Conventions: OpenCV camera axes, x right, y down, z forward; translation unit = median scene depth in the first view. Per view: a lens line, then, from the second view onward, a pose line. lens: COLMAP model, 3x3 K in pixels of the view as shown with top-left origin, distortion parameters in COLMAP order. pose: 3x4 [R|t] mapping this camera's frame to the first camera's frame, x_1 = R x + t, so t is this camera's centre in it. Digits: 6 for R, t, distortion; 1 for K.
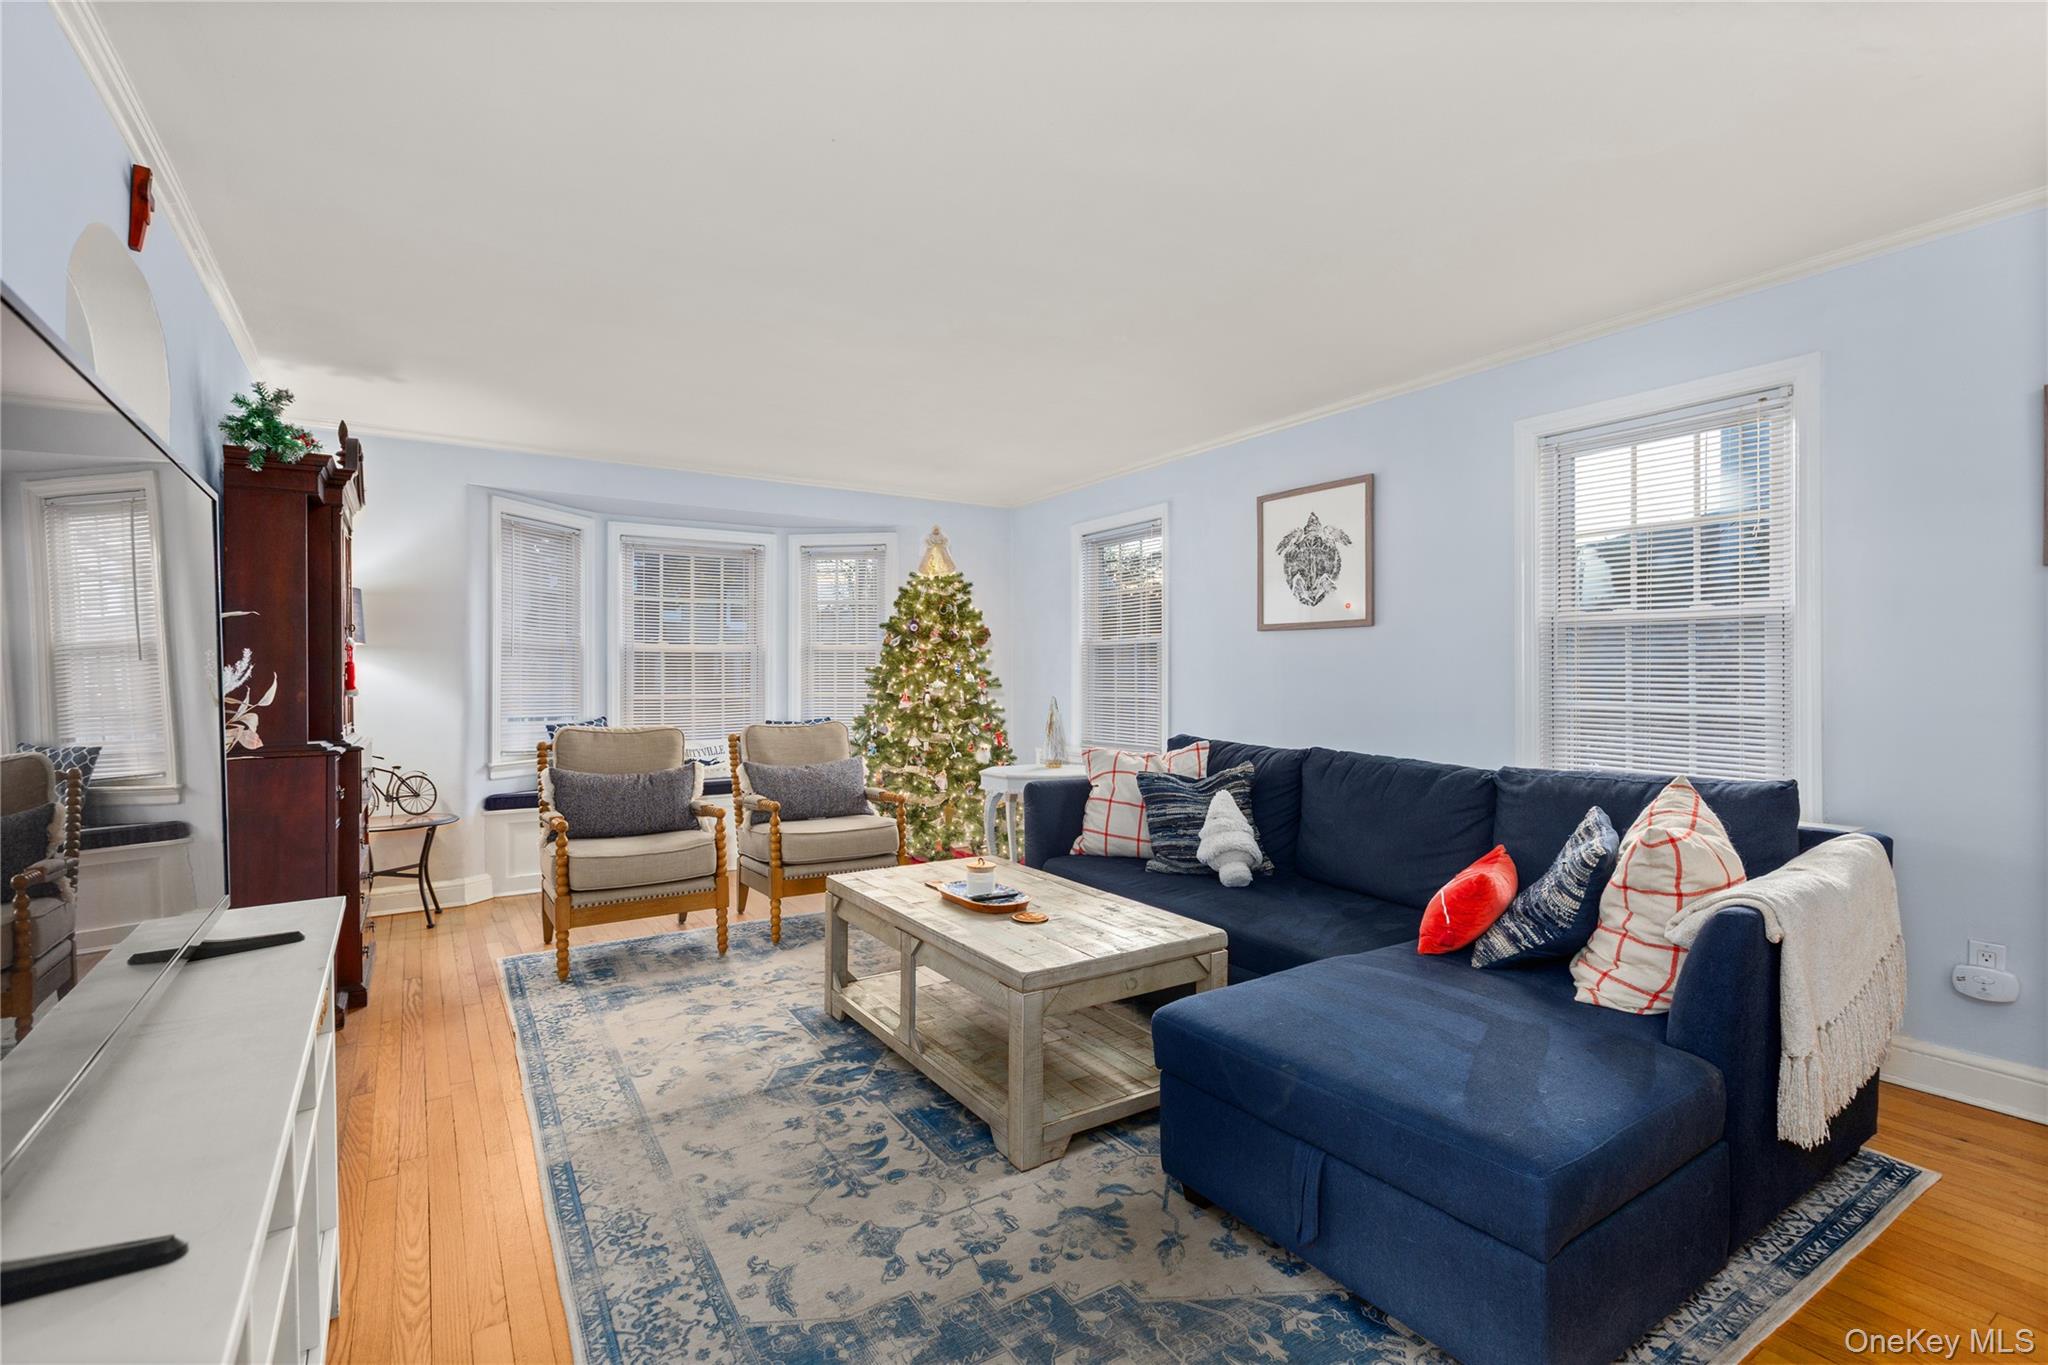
lens RADIAL K [[941.3, 0, 1027.3], [0, 941.3, 679.9], [0, 0, 1]] dist [0.005639, 0.000422]
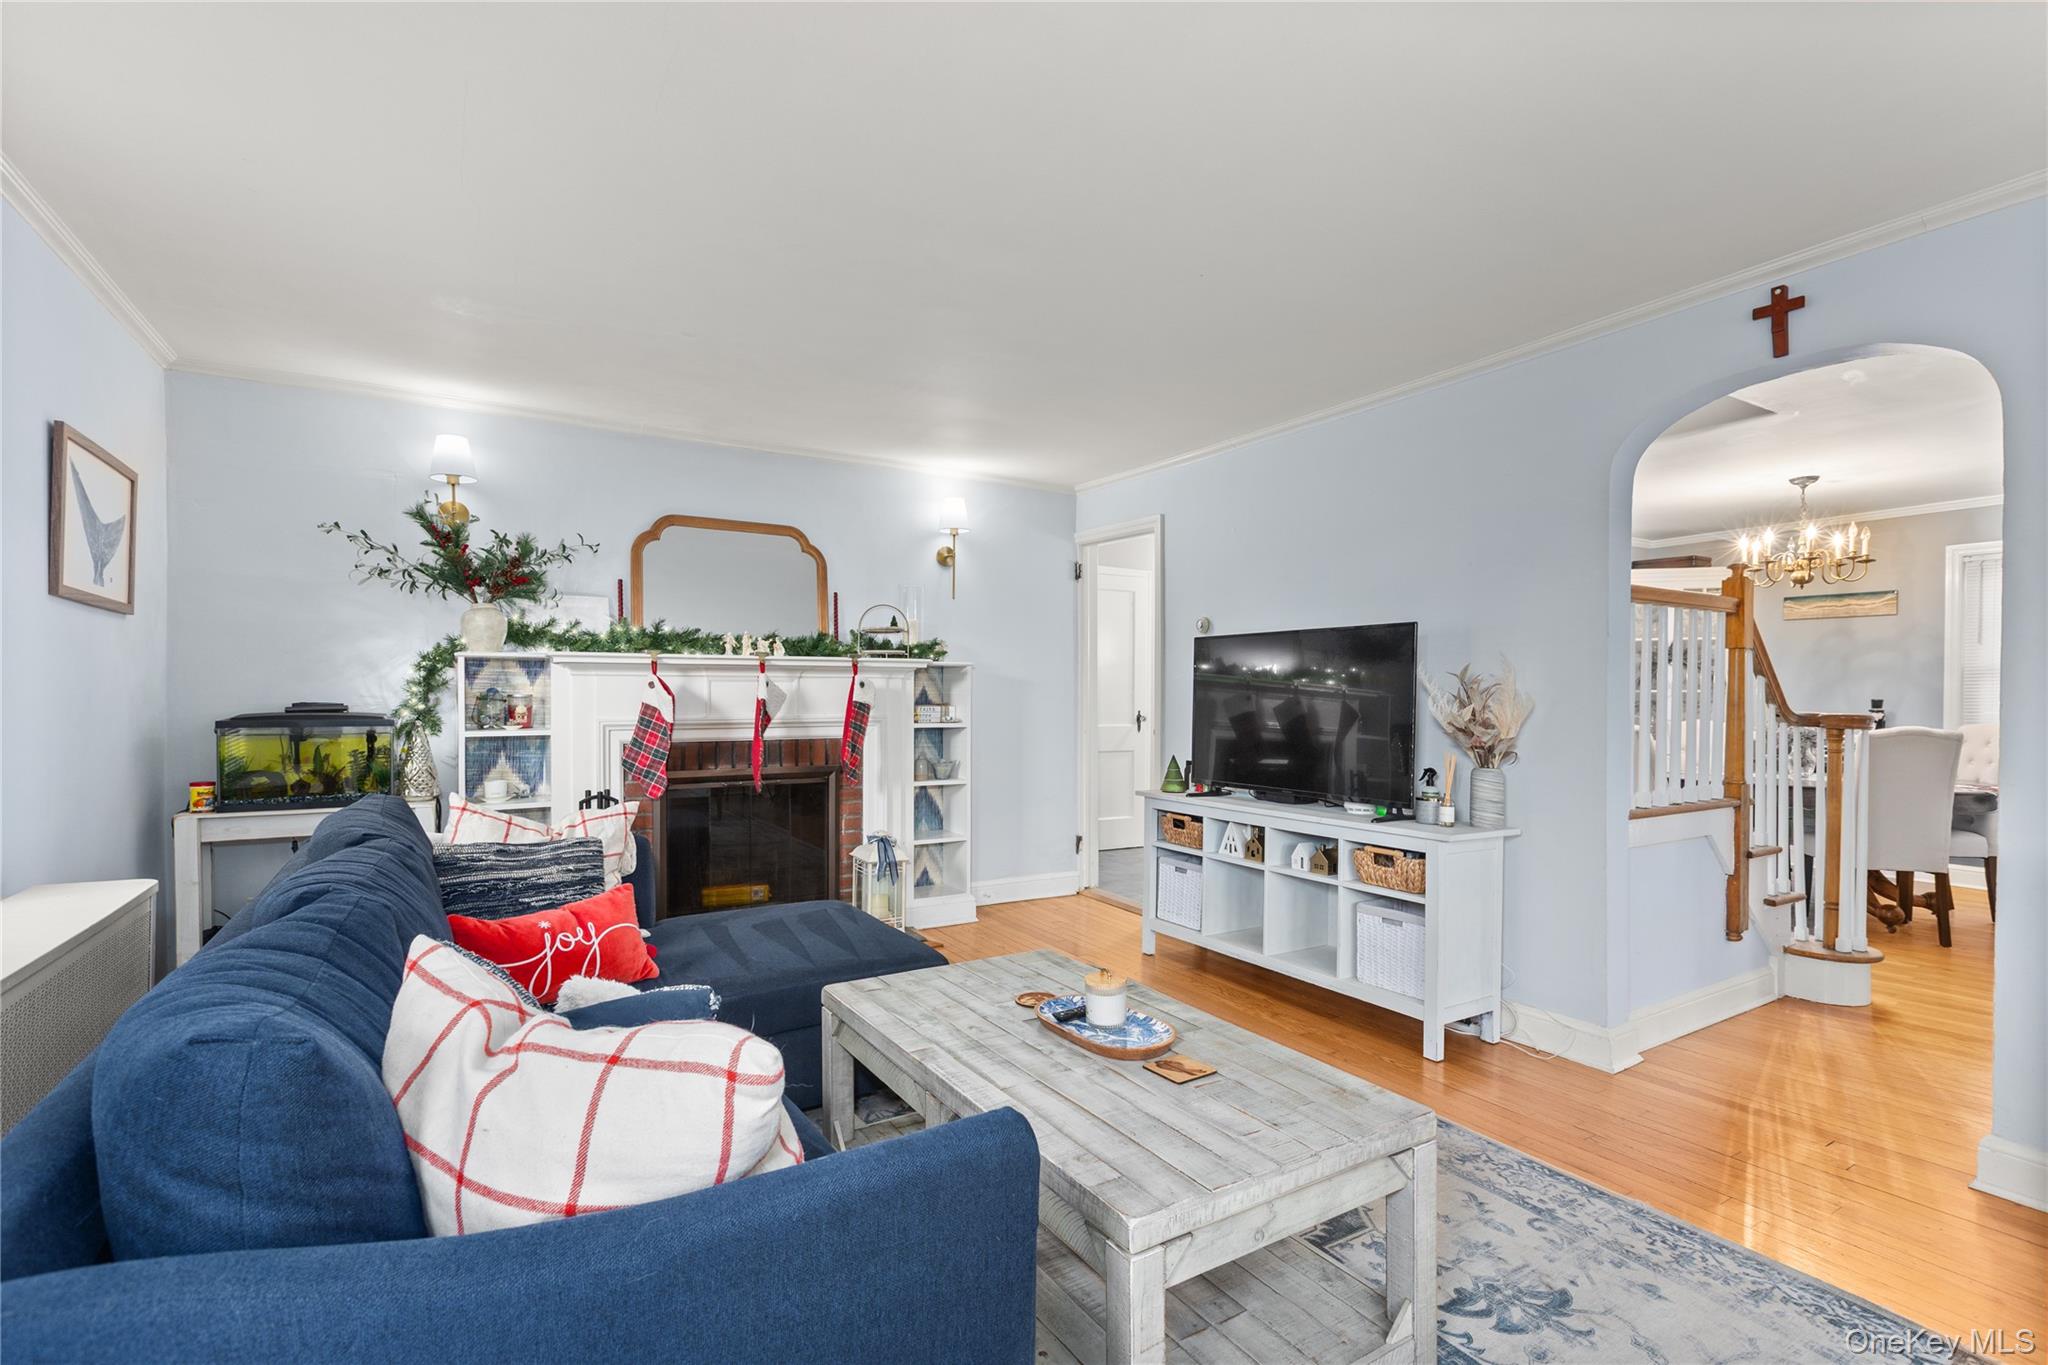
lens RADIAL K [[941.3, 0, 1022.3], [0, 941.3, 697.4], [0, 0, 1]] dist [0.005639, 0.000422]
pose [[-0.999584, -0.002660, 0.028724, -0.004964], [-0.002067, 0.999785, 0.020652, -0.027650], [-0.028772, 0.020584, -0.999374, 1.661189]]
